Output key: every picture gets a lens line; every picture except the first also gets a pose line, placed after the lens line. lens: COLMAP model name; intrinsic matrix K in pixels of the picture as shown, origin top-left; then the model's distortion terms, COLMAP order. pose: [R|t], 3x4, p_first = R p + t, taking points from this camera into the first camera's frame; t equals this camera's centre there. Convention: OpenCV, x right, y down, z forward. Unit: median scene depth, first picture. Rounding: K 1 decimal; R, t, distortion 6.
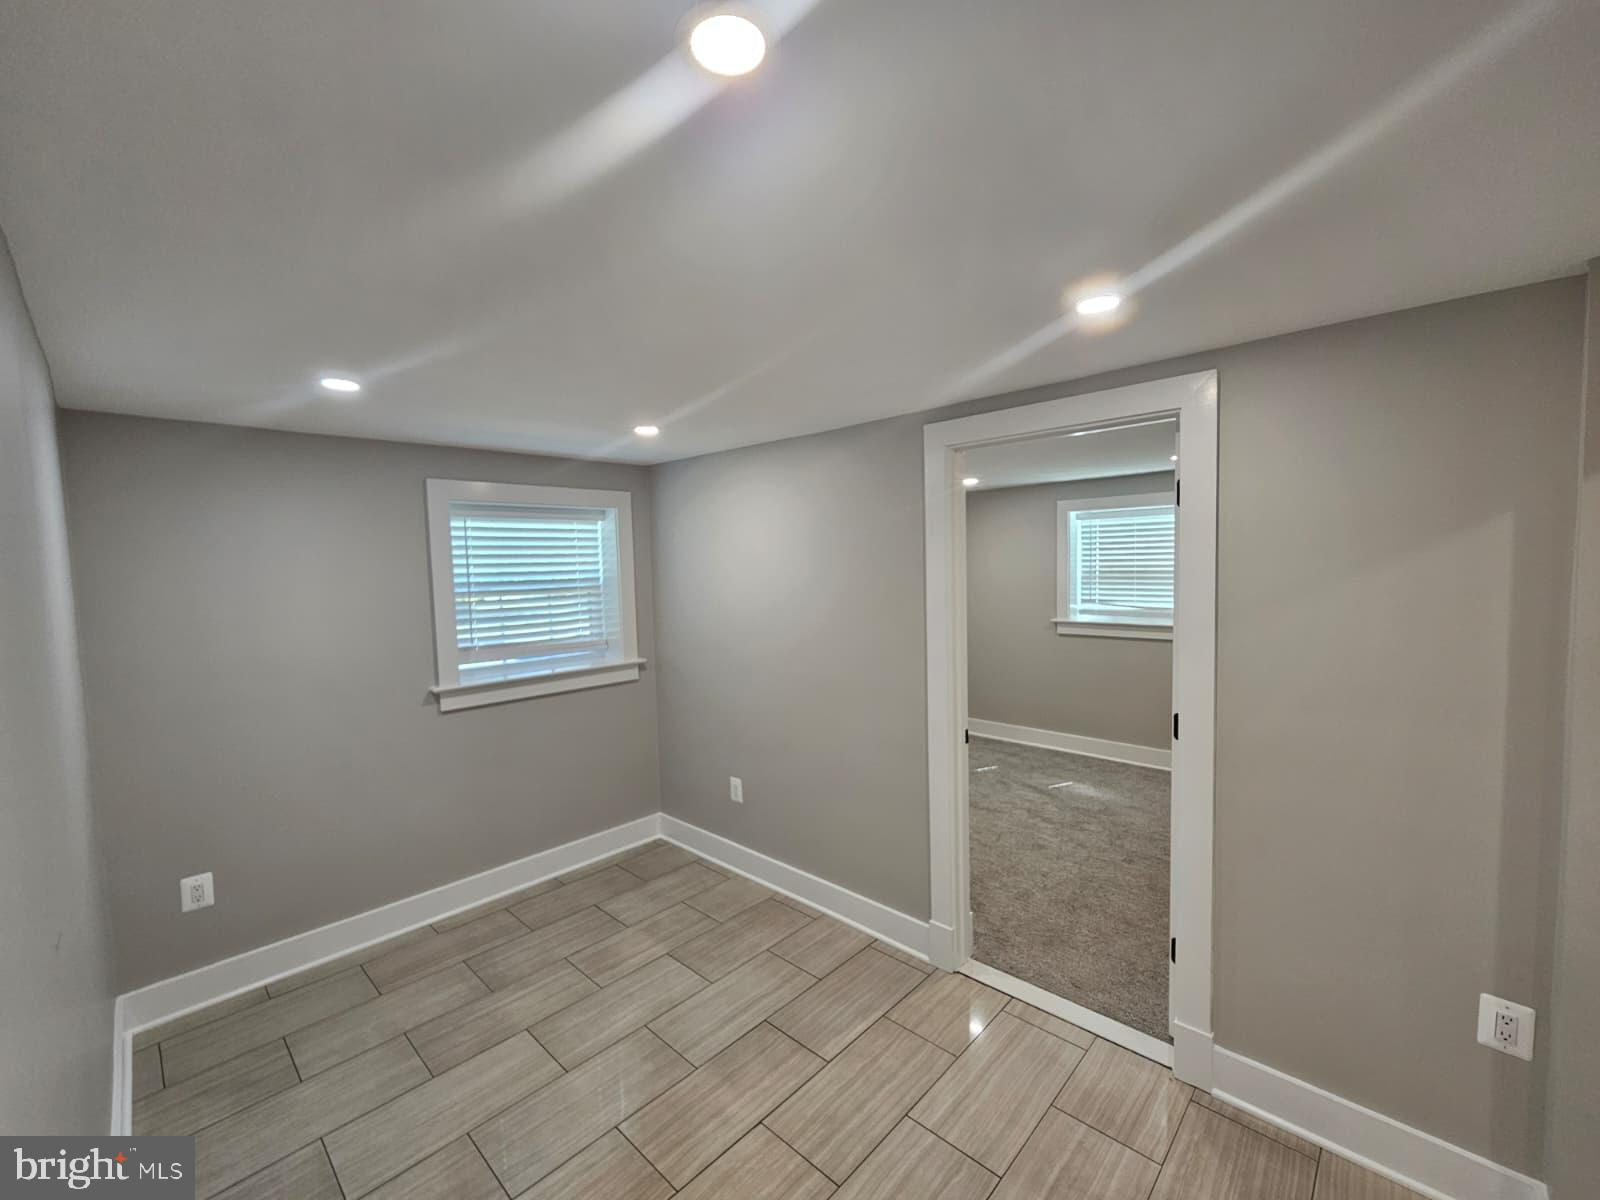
lens RADIAL K [[655.4, 0, 803.8], [0, 655.4, 601.4], [0, 0, 1]] dist [0.002841, -0.000872]
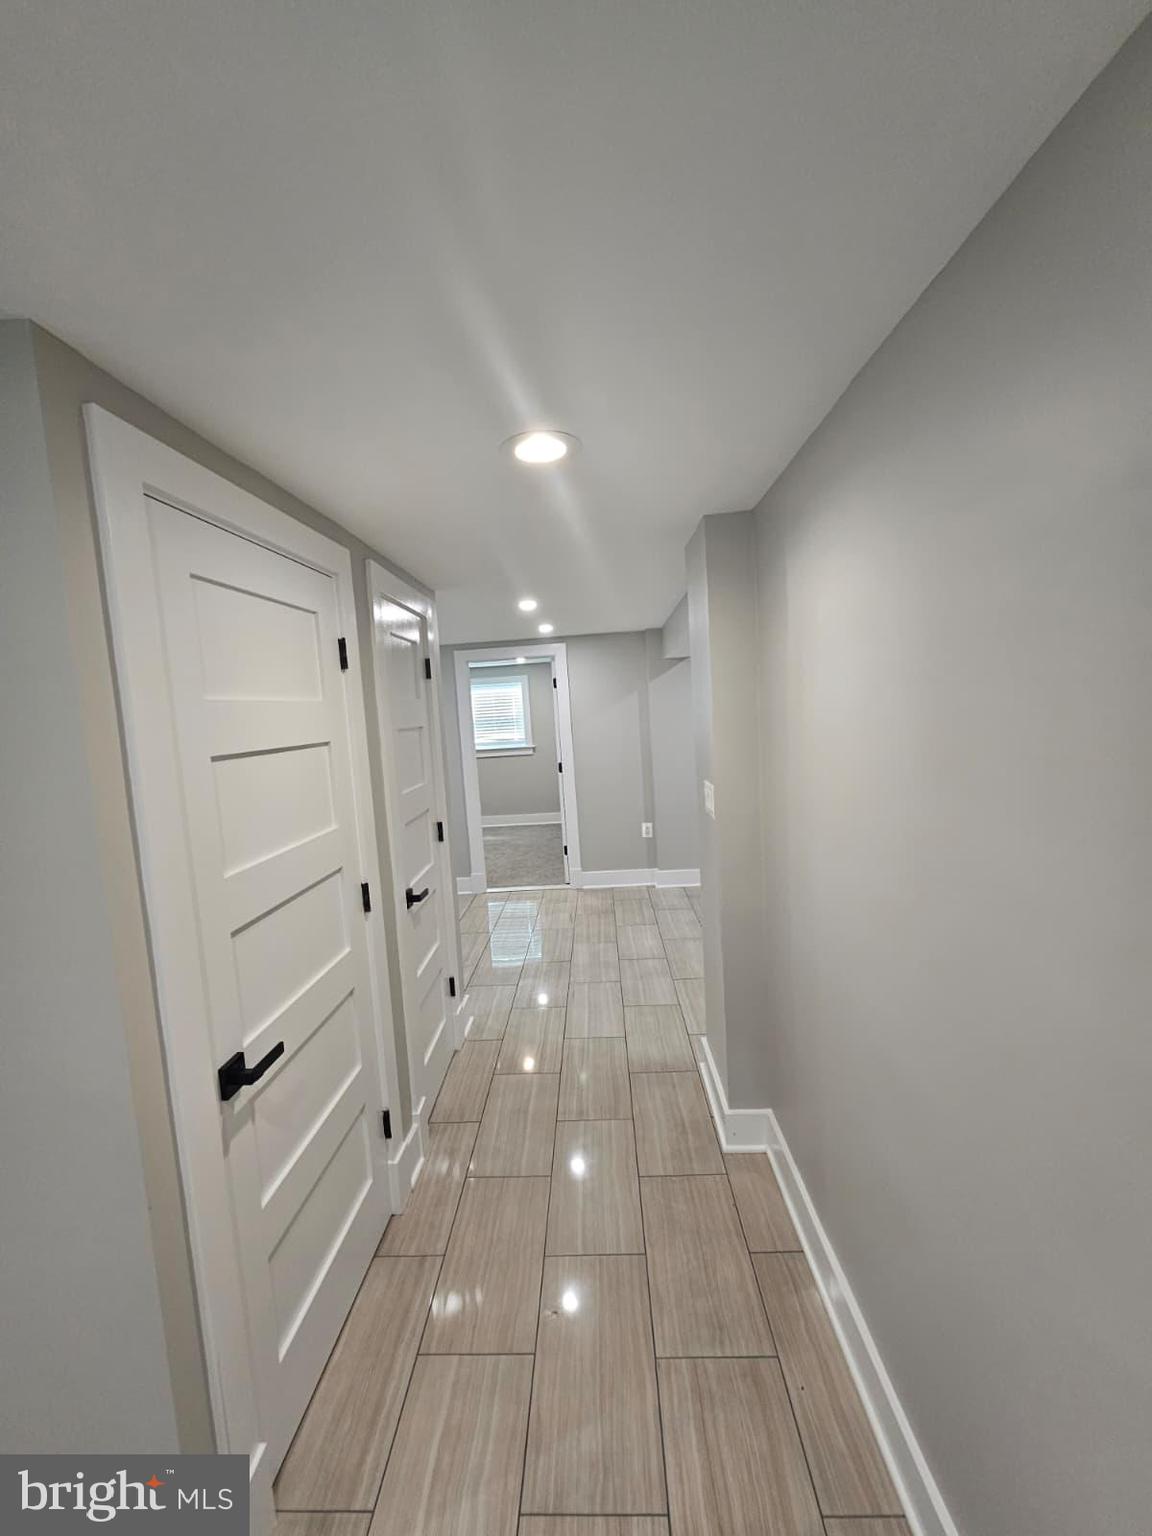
lens RADIAL K [[629.1, 0, 574.8], [0, 629.1, 767.2], [0, 0, 1]] dist [0.002841, -0.000872]
pose [[0.753778, -0.078656, 0.652405, -1.444313], [0.077116, 0.996539, 0.031048, 0.139003], [-0.652589, 0.026908, 0.757234, -1.352515]]
